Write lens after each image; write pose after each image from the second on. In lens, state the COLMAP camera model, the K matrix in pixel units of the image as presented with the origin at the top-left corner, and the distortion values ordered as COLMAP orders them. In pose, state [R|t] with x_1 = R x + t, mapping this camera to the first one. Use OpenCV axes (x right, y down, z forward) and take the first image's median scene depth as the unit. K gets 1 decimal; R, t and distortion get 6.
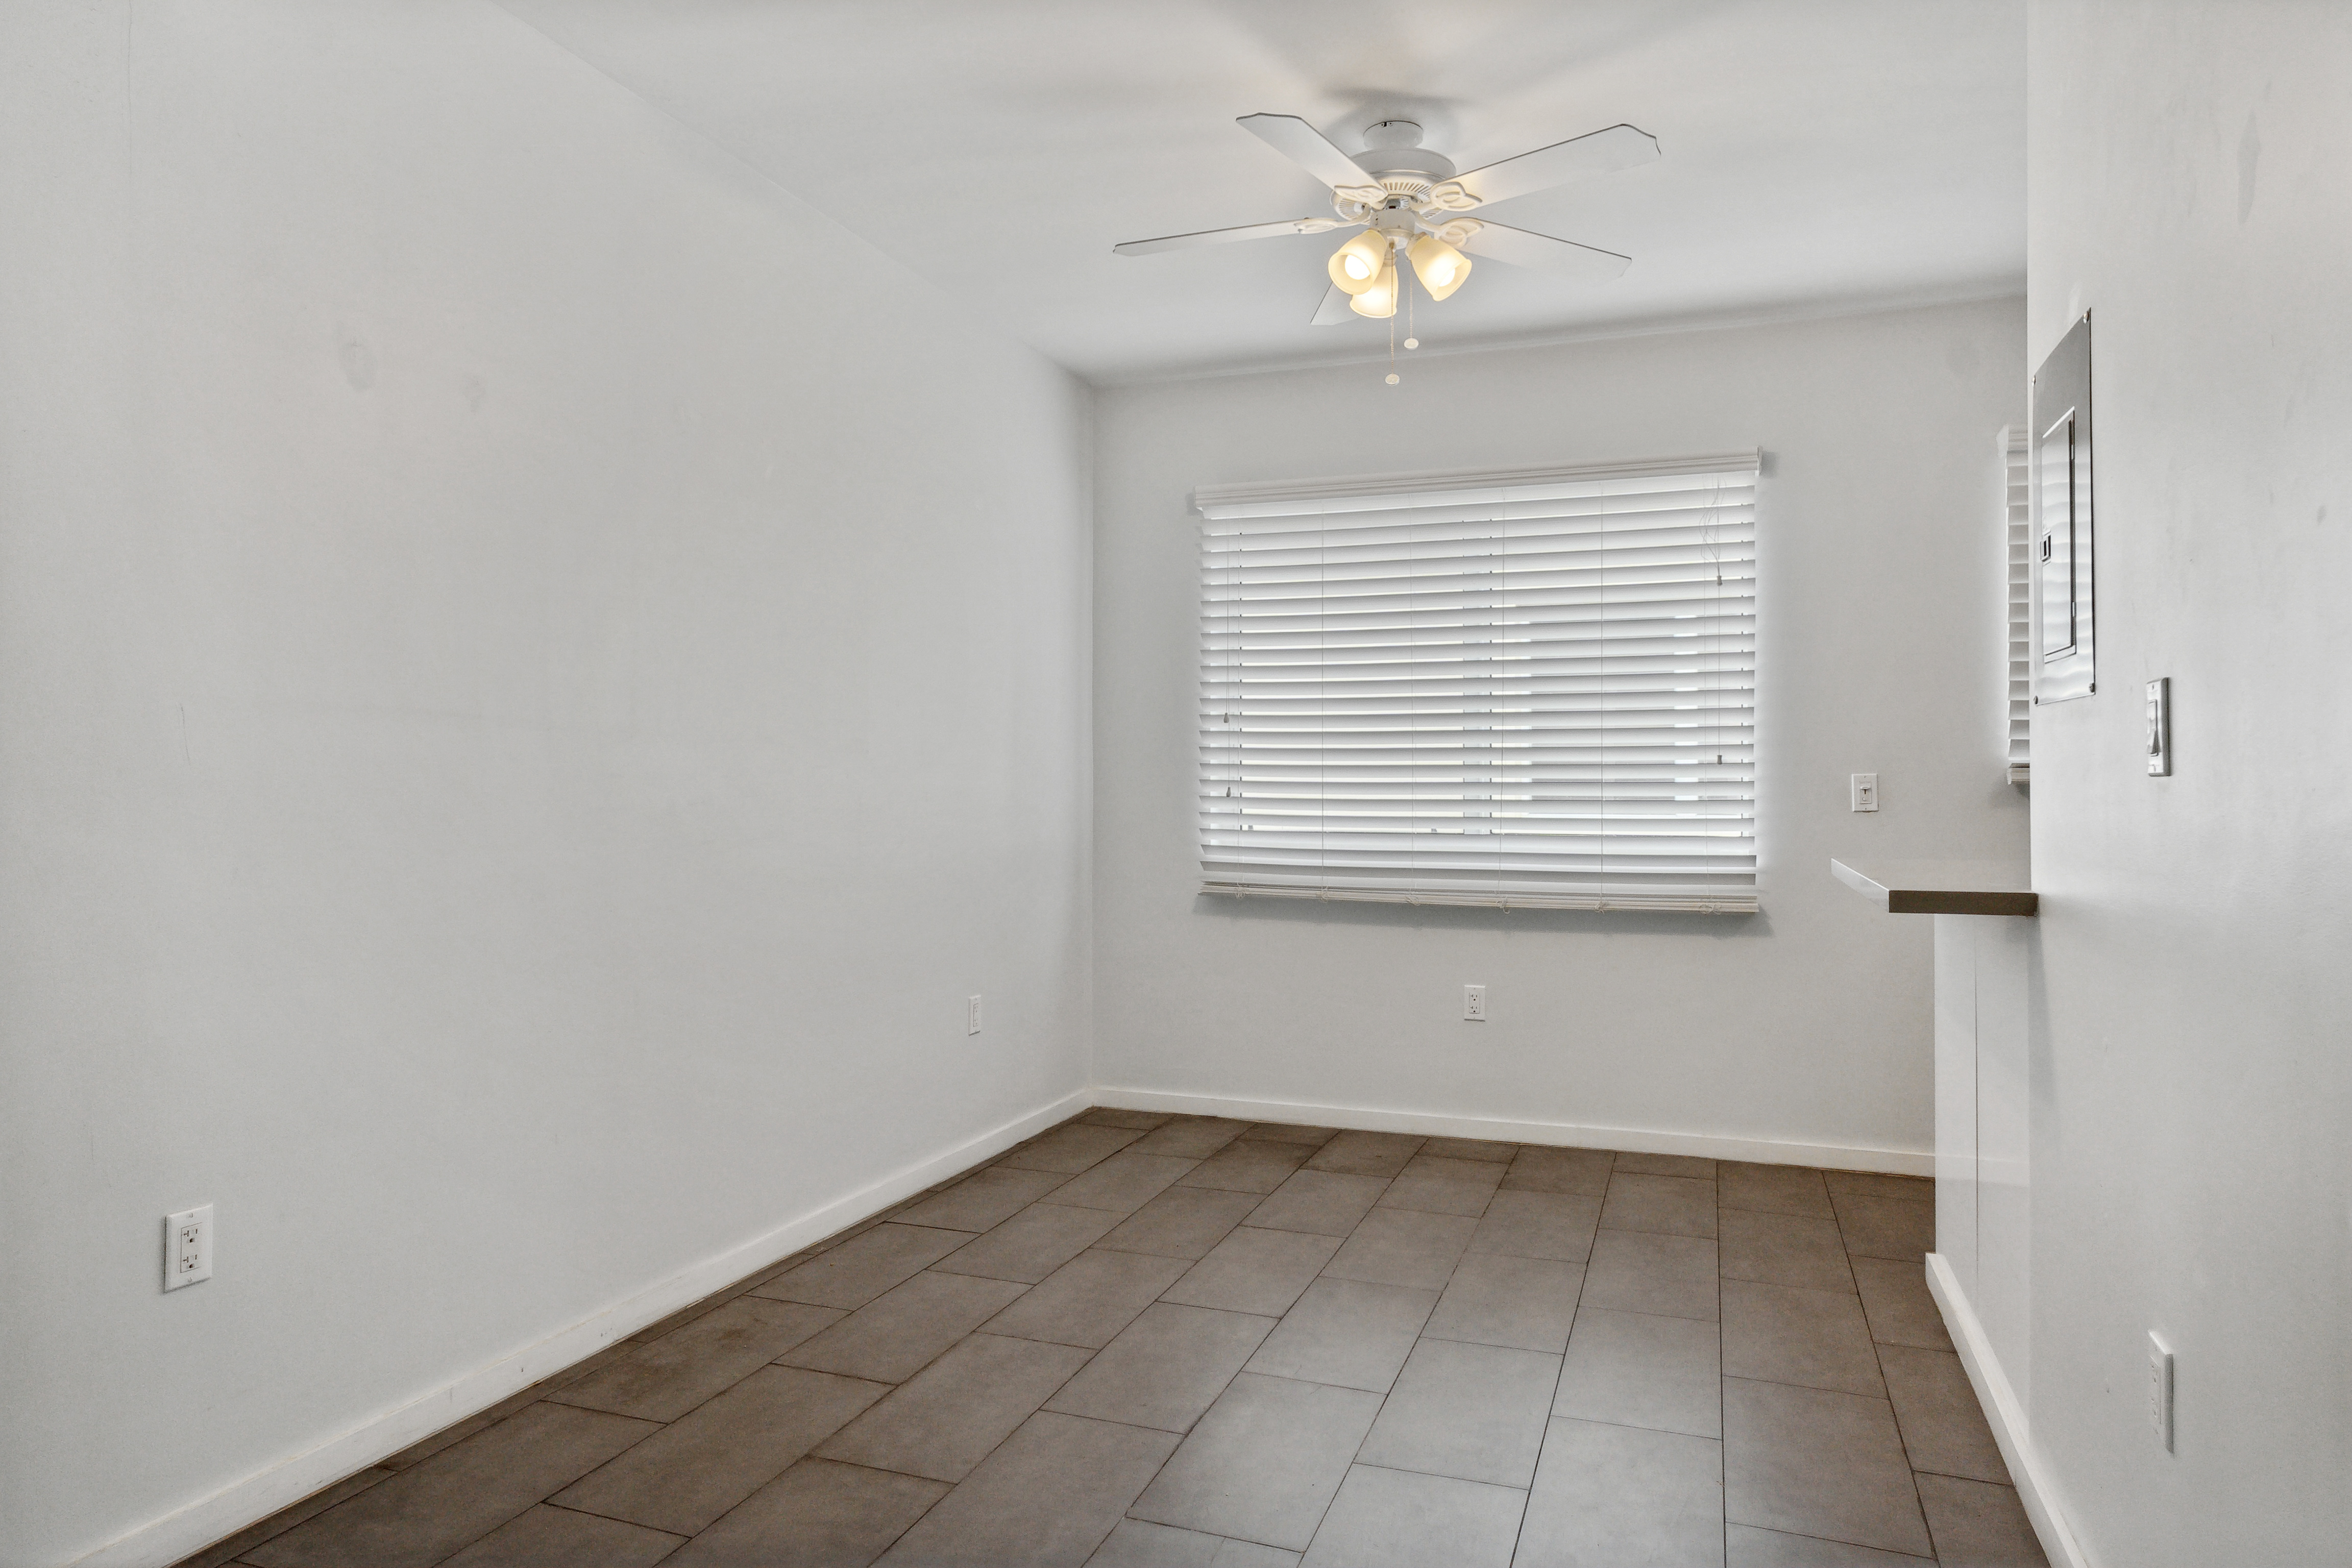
lens RADIAL K [[1444.2, 0, 1168.0], [0, 1444.2, 774.3], [0, 0, 1]] dist [0.019075, 0.000996]
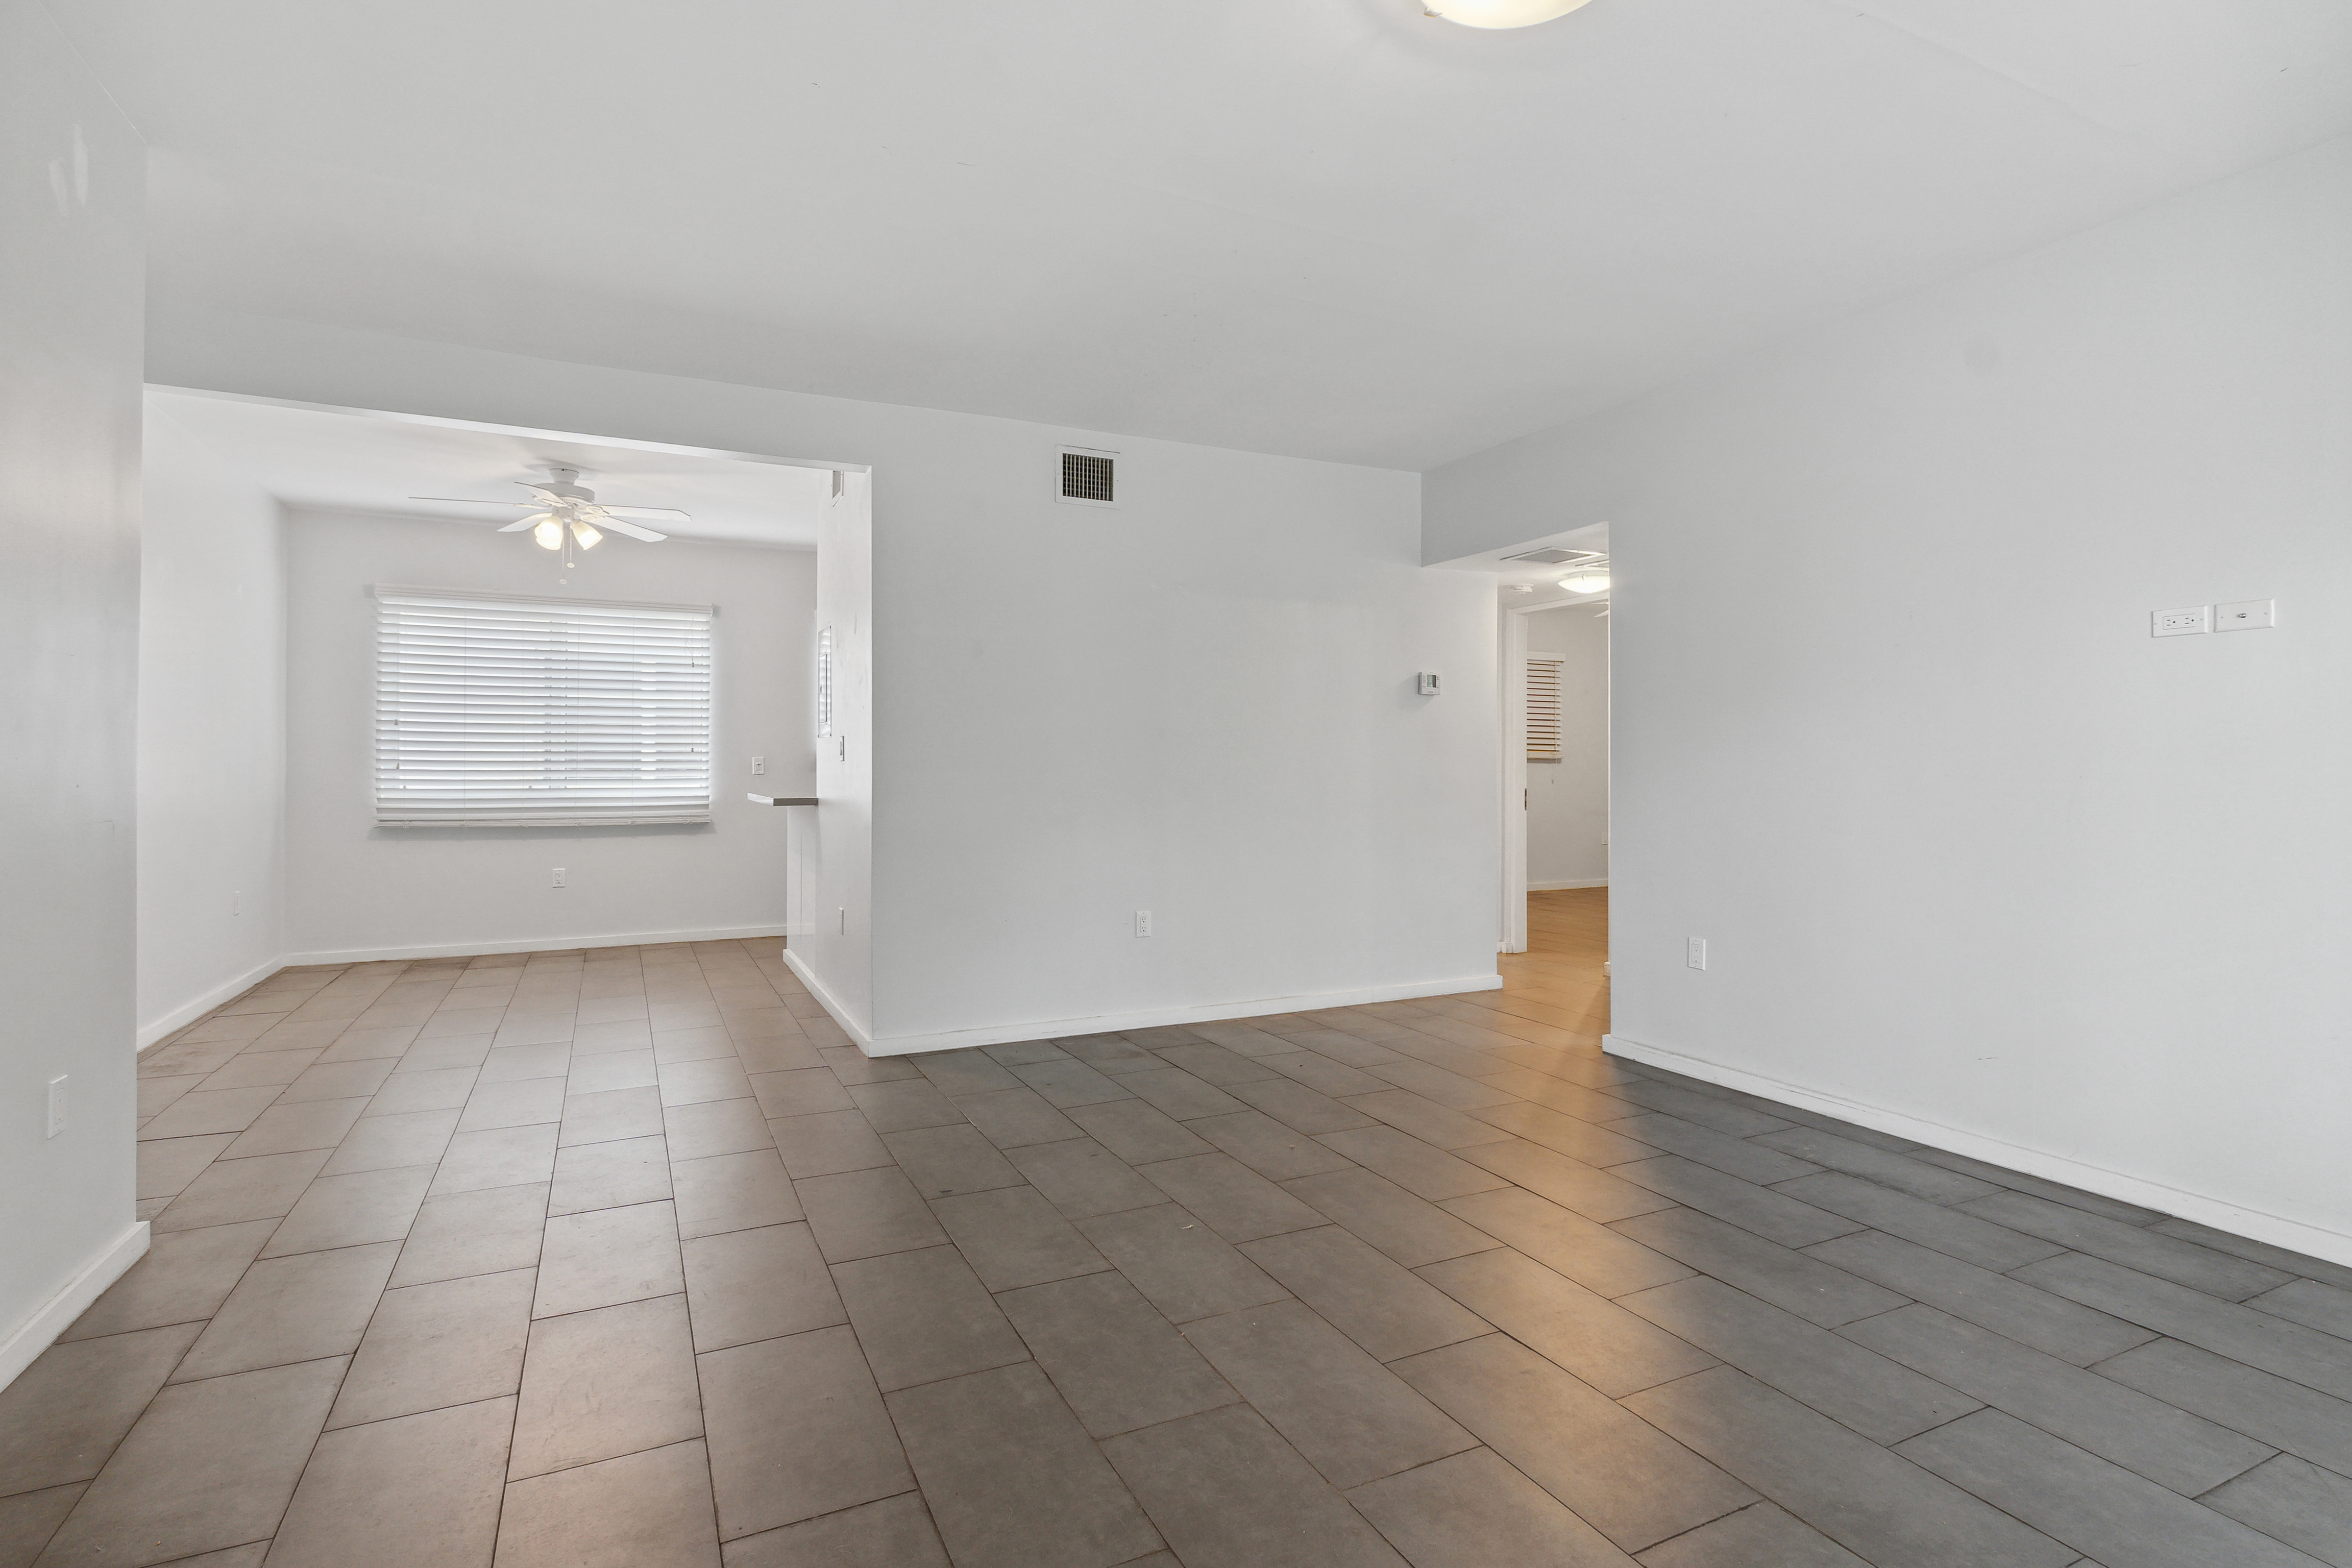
lens RADIAL K [[1128.5, 0, 1174.4], [0, 1128.5, 767.2], [0, 0, 1]] dist [0.006139, 0.000433]
pose [[0.685134, -0.002587, 0.728413, -0.332709], [-0.007390, 0.999918, 0.010502, -0.007774], [-0.728380, -0.012578, 0.685058, -0.630077]]
